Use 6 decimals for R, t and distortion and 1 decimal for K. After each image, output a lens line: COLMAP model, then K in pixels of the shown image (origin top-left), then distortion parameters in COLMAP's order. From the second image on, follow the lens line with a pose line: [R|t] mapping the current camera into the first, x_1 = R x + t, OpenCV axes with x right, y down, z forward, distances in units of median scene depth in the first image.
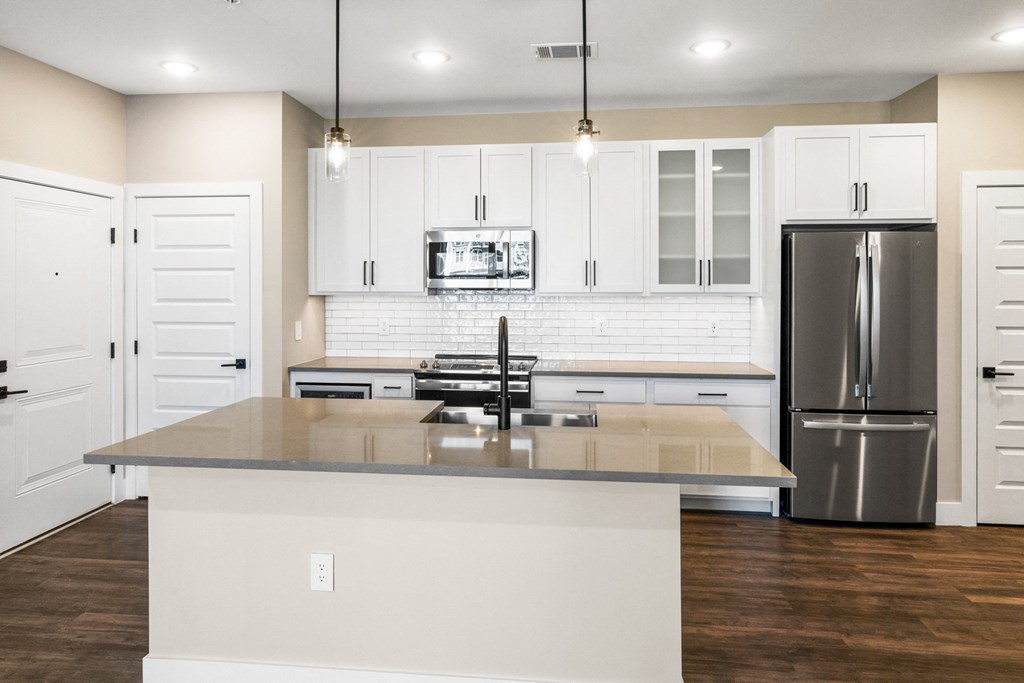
lens RADIAL K [[658.6, 0, 512.3], [0, 658.6, 287.6], [0, 0, 1]] dist [0.001915, -0.000728]
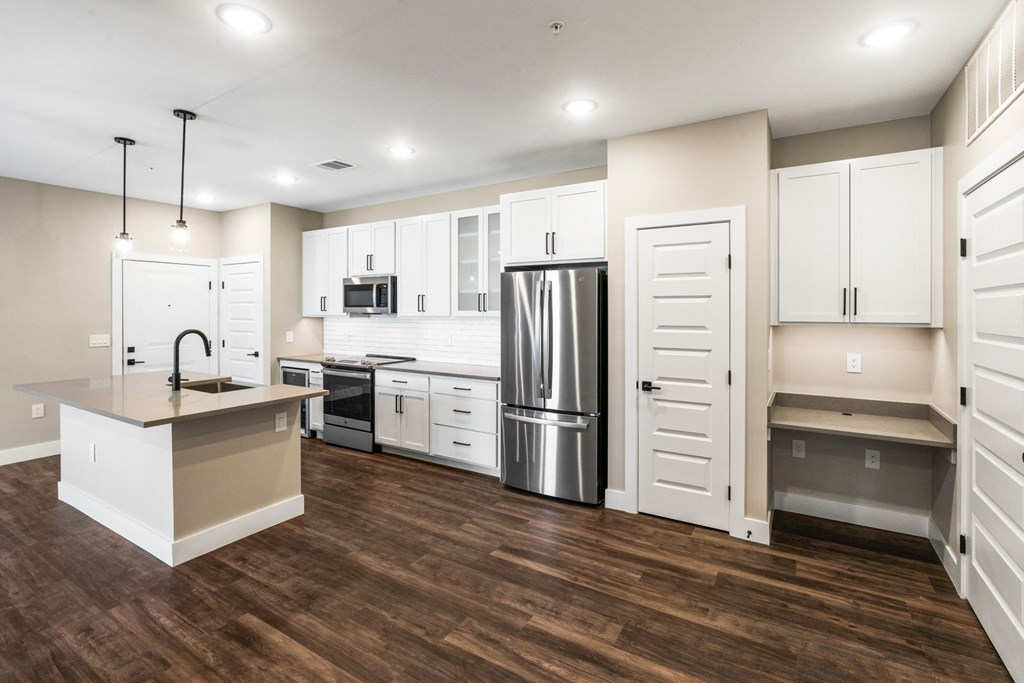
lens RADIAL K [[475.7, 0, 512.0], [0, 475.7, 311.6], [0, 0, 1]] dist [-0.008616, 0.000214]
pose [[0.905227, 0.001360, -0.424926, 0.864865], [-0.000692, 0.999998, 0.001727, -0.005658], [0.424927, -0.001269, 0.905227, 0.126426]]
